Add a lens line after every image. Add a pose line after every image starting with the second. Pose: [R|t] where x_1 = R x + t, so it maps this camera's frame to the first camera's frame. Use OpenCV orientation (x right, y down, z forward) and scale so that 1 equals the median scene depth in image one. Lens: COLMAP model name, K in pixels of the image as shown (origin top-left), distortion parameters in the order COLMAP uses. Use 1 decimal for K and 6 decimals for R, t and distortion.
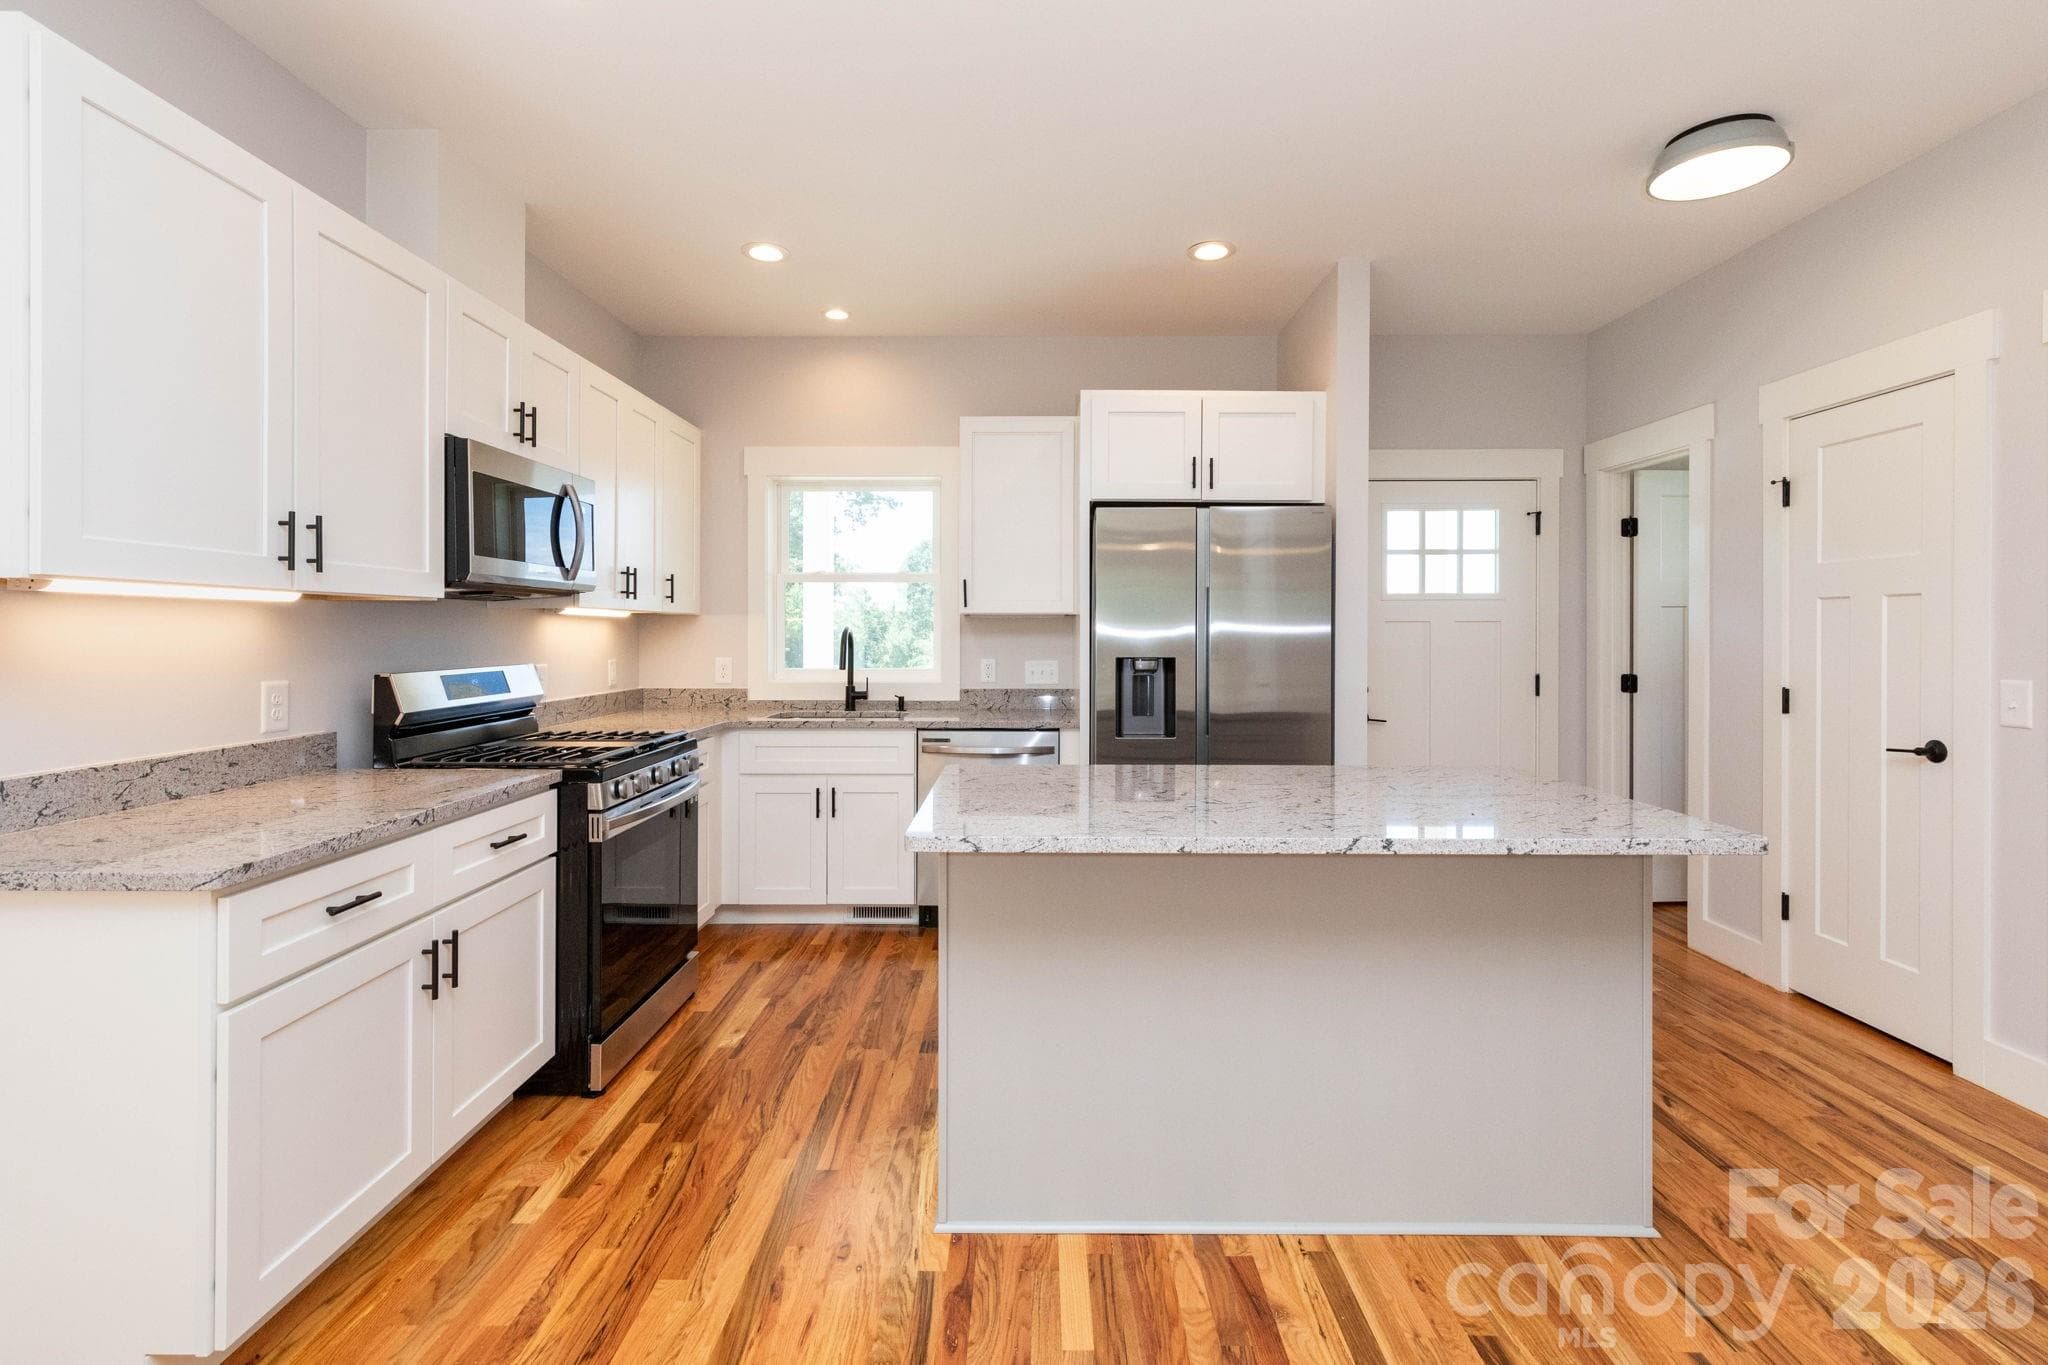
lens RADIAL K [[933.7, 0, 1030.1], [0, 933.7, 660.4], [0, 0, 1]] dist [-0.000063, 0.000077]
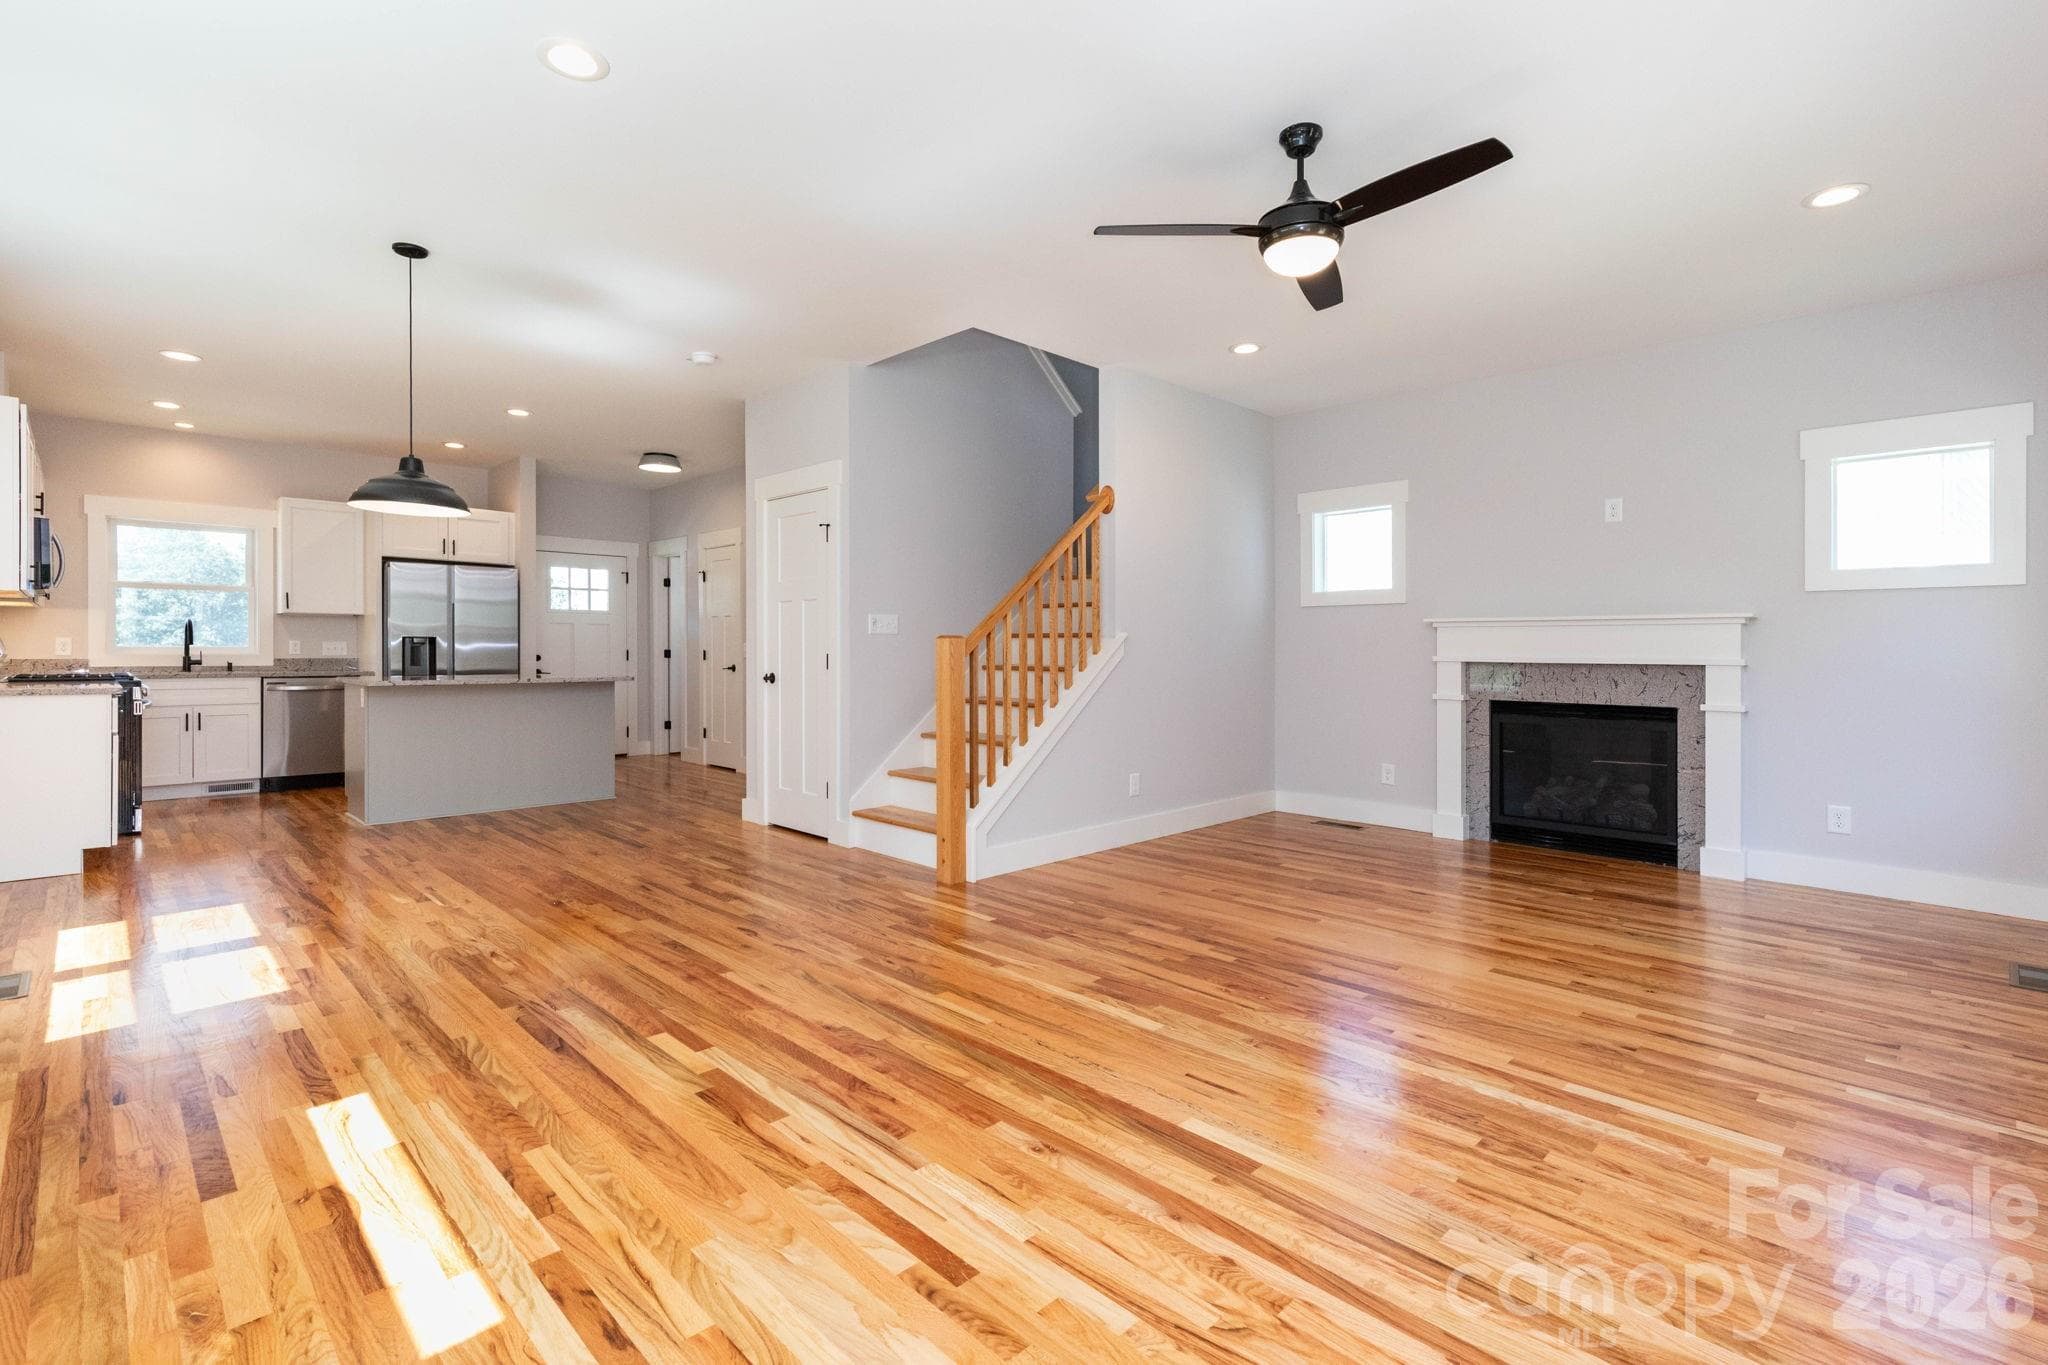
lens RADIAL K [[926.4, 0, 1025.7], [0, 926.4, 662.0], [0, 0, 1]] dist [0.001462, -0.000183]
pose [[0.694981, -0.006686, 0.718997, -0.335950], [0.014950, 0.999875, -0.005152, 0.066761], [-0.718873, 0.014330, 0.694994, -1.103663]]
